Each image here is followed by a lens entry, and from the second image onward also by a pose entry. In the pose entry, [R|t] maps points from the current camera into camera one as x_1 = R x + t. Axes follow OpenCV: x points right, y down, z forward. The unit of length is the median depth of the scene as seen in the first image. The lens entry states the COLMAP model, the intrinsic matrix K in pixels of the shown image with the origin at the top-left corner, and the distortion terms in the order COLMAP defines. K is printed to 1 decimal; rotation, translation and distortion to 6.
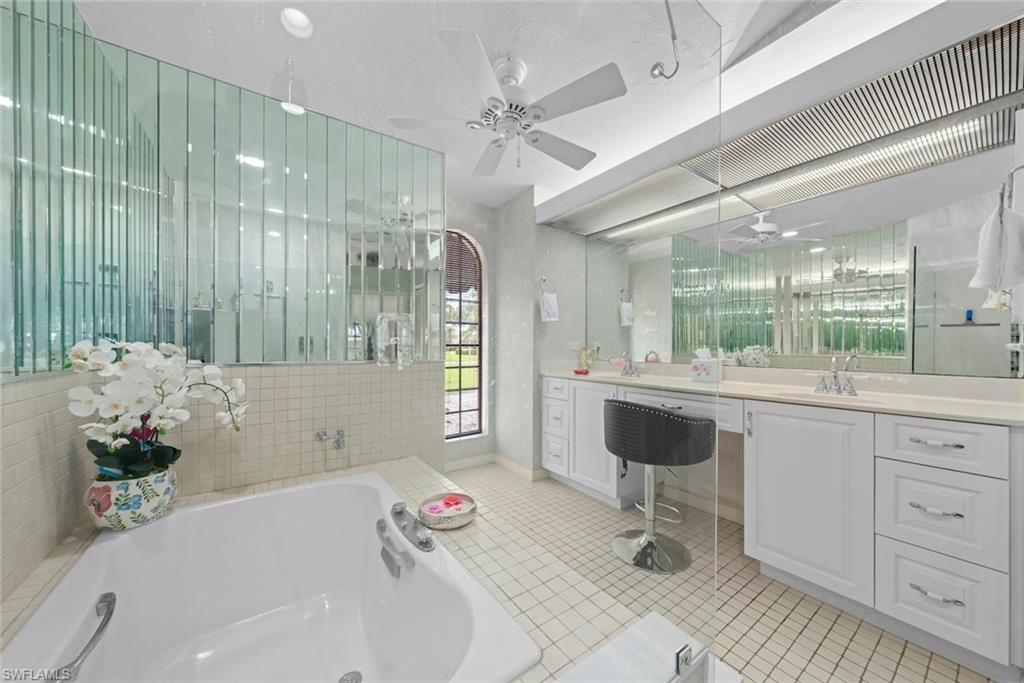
lens RADIAL K [[368.9, 0, 510.9], [0, 368.9, 344.6], [0, 0, 1]] dist [-0.000806, -0.000349]
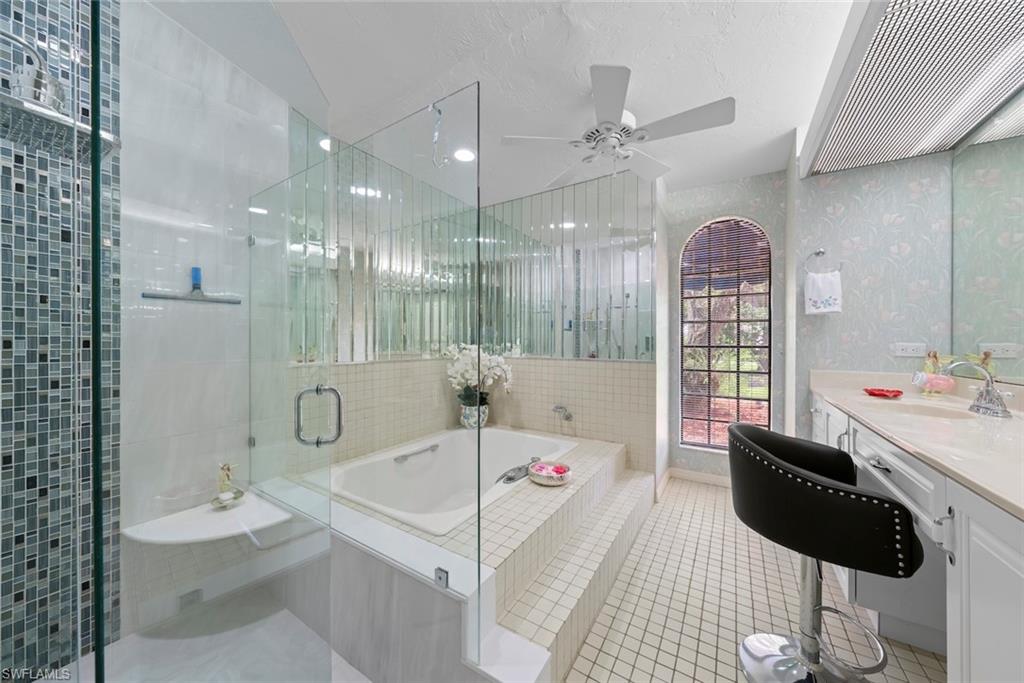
lens RADIAL K [[368.9, 0, 510.7], [0, 368.9, 342.1], [0, 0, 1]] dist [-0.000806, -0.000349]
pose [[0.346481, -0.001799, -0.938055, 0.757766], [-0.000035, 0.999998, -0.001931, -0.011769], [0.938057, 0.000702, 0.346481, 0.307252]]
